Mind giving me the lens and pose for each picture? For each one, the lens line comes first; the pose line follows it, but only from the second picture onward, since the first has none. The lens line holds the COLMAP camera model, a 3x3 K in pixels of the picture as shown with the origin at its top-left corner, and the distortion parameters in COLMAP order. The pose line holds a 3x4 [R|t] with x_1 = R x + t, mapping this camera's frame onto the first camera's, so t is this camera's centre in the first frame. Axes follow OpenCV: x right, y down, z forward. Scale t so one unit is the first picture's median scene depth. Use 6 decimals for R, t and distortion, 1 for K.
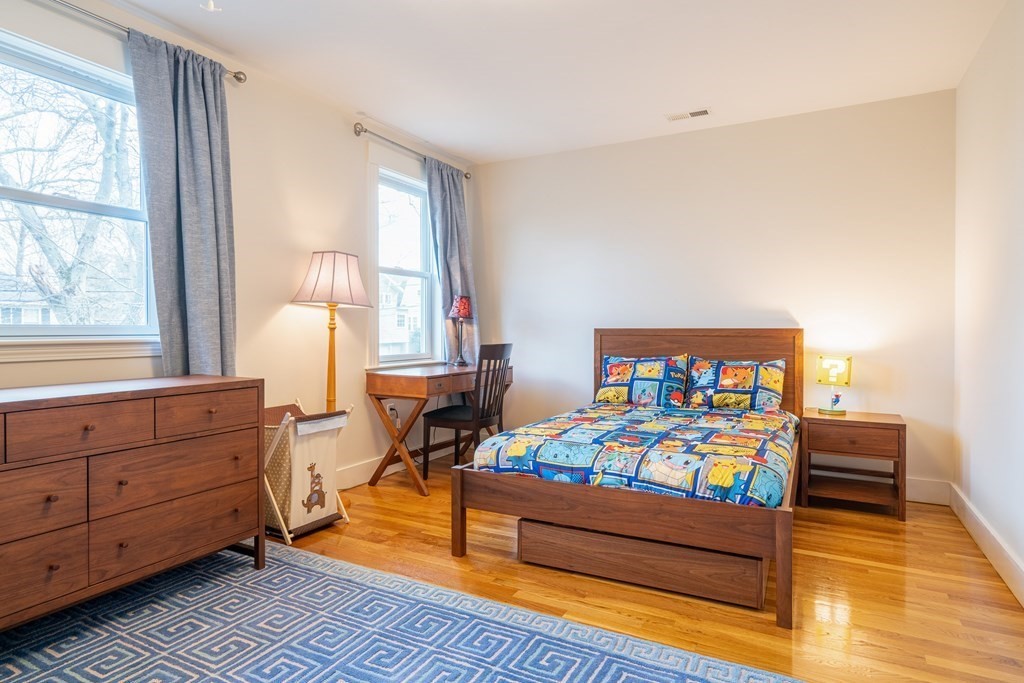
lens RADIAL K [[557.5, 0, 515.0], [0, 557.5, 337.1], [0, 0, 1]] dist [0.004786, 0.002970]
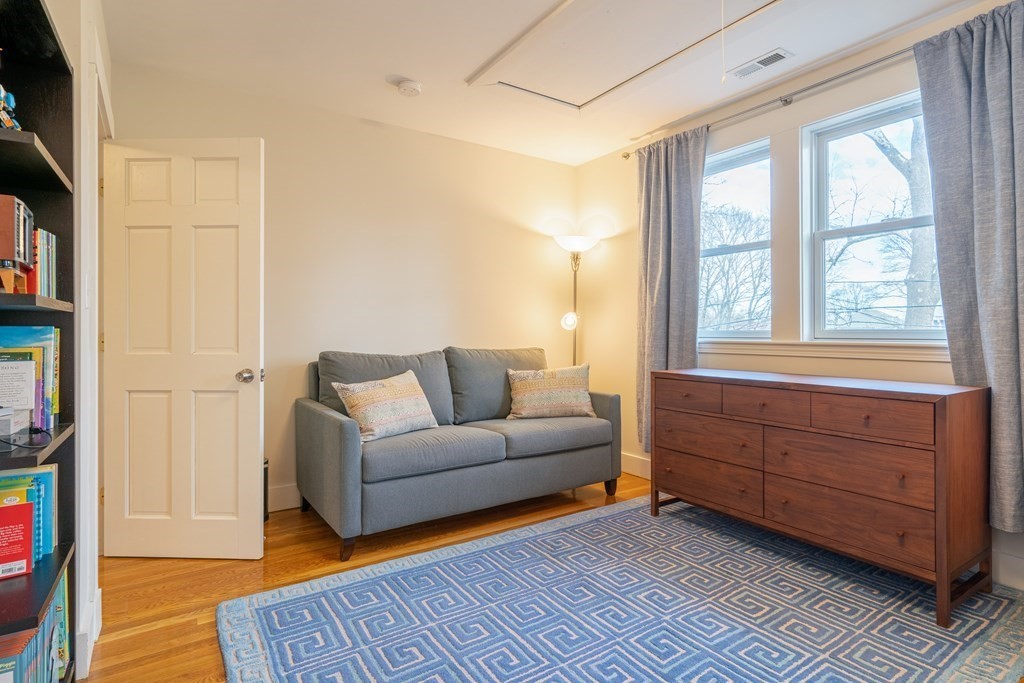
lens RADIAL K [[522.5, 0, 513.5], [0, 522.5, 336.7], [0, 0, 1]] dist [0.001247, 0.000535]
pose [[-0.460527, 0.010600, -0.887582, 0.632831], [-0.009472, 0.999813, 0.016855, -0.021178], [0.887595, 0.016169, -0.460341, 0.971546]]
